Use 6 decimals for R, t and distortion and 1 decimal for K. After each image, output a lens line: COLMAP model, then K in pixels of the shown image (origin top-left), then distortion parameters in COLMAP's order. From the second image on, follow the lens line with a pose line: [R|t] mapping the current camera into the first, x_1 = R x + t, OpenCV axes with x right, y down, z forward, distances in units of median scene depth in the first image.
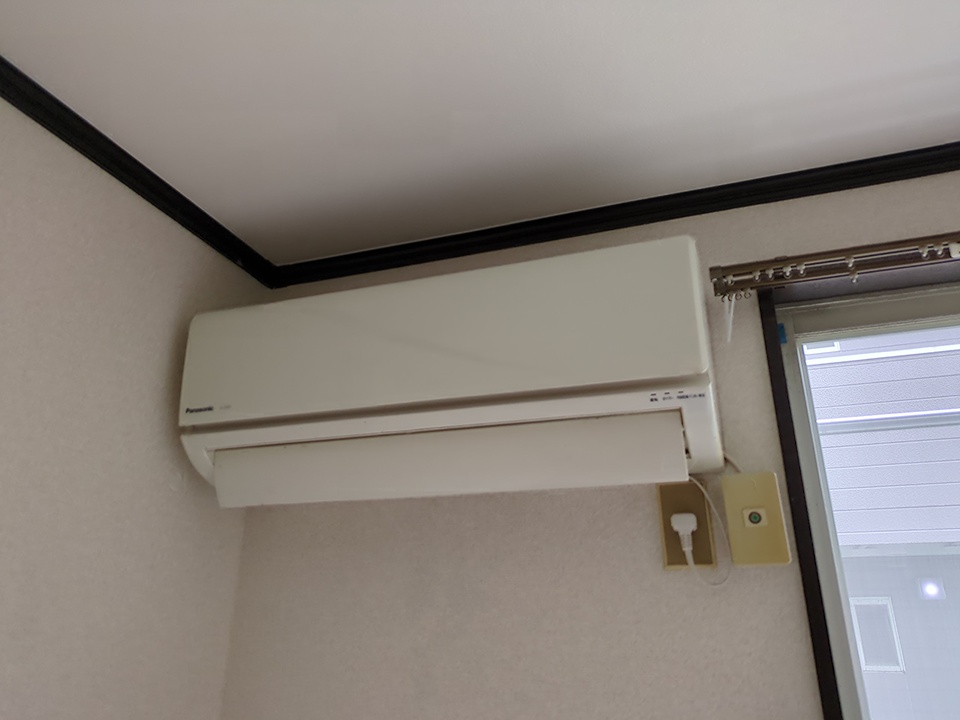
lens RADIAL K [[726.5, 0, 478.6], [0, 726.5, 359.2], [0, 0, 1]] dist [0.009078, 0.003561]
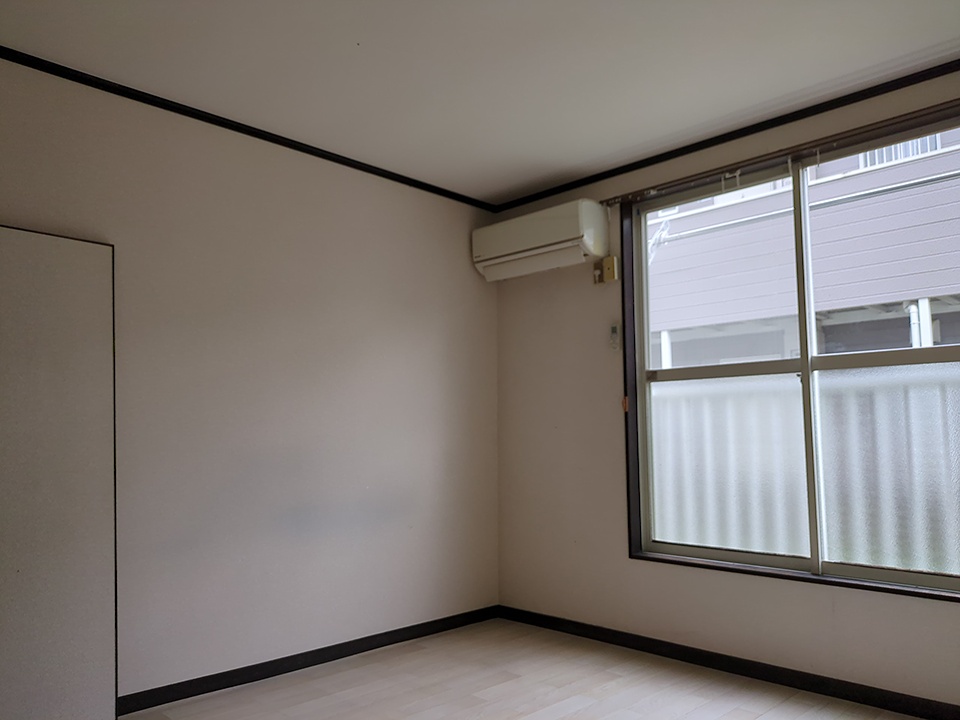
lens RADIAL K [[726.5, 0, 483.4], [0, 726.5, 366.5], [0, 0, 1]] dist [0.009078, 0.003561]
pose [[0.902122, -0.048696, -0.428724, 1.243072], [0.161263, 0.959658, 0.230329, -0.250582], [0.400212, -0.276922, 0.873582, -2.464975]]
